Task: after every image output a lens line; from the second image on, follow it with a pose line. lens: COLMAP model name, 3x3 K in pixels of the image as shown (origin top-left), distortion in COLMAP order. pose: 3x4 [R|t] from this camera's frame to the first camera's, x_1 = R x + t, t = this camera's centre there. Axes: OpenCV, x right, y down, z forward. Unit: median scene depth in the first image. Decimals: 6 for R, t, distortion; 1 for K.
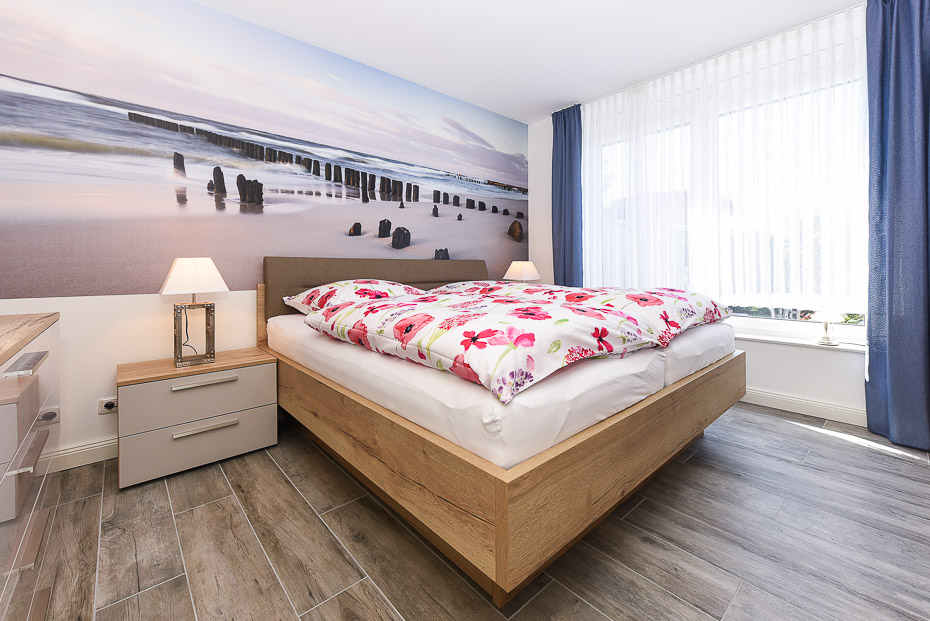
lens RADIAL K [[390.9, 0, 481.2], [0, 390.9, 266.5], [0, 0, 1]] dist [0.011471, -0.004883]
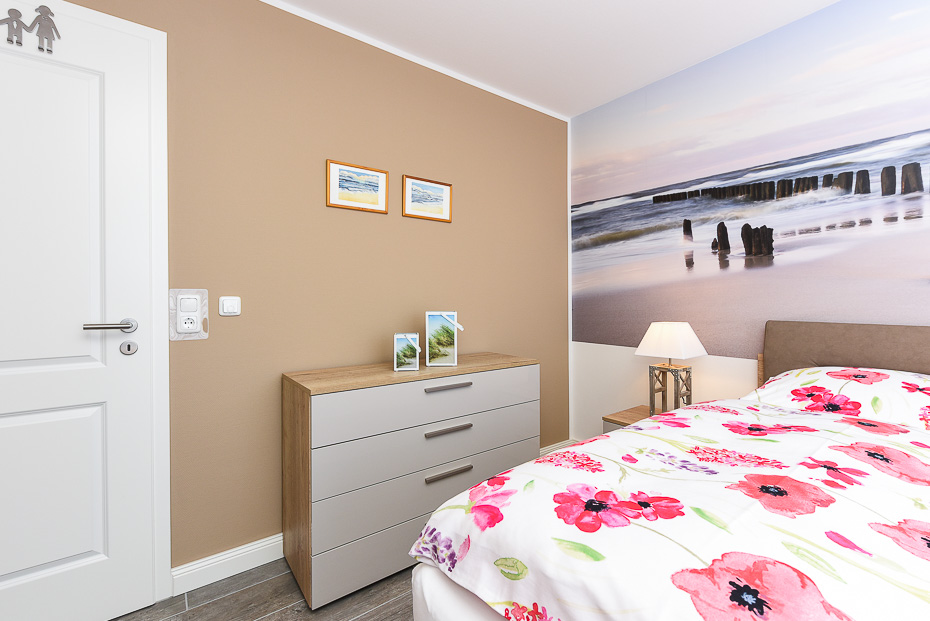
lens RADIAL K [[420.2, 0, 468.7], [0, 420.2, 300.4], [0, 0, 1]] dist [-0.013810, -0.000329]
pose [[-0.126562, 0.006415, -0.991938, 0.327753], [0.001102, 0.999979, 0.006326, -0.065221], [0.991958, -0.000292, -0.126566, 0.454337]]
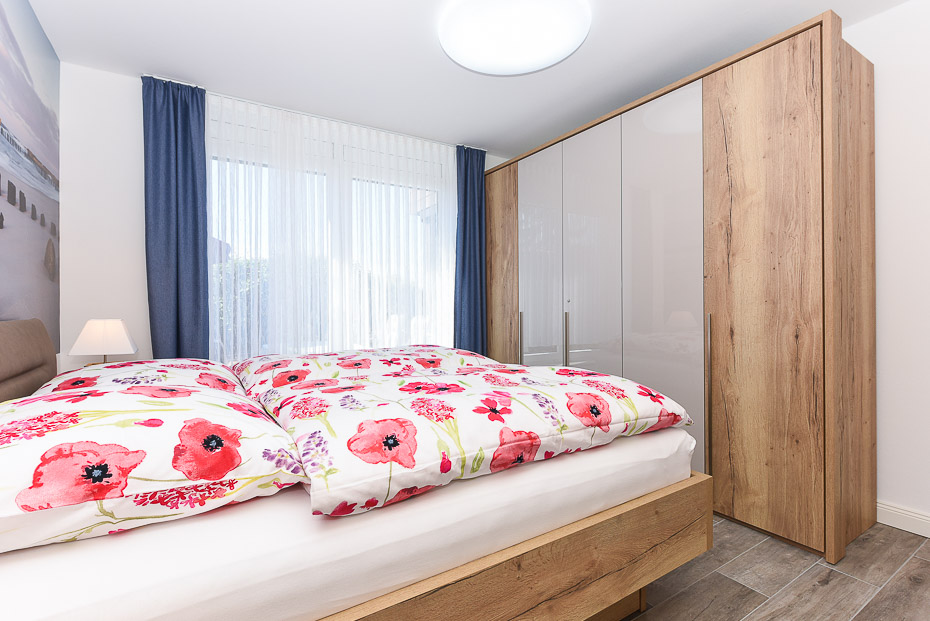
lens RADIAL K [[440.6, 0, 463.7], [0, 440.6, 315.3], [0, 0, 1]] dist [0.000332, -0.000004]
pose [[0.183864, -0.014846, 0.982839, -0.601204], [0.008324, 0.999874, 0.013546, -0.031433], [-0.982916, 0.005690, 0.183965, 0.556855]]
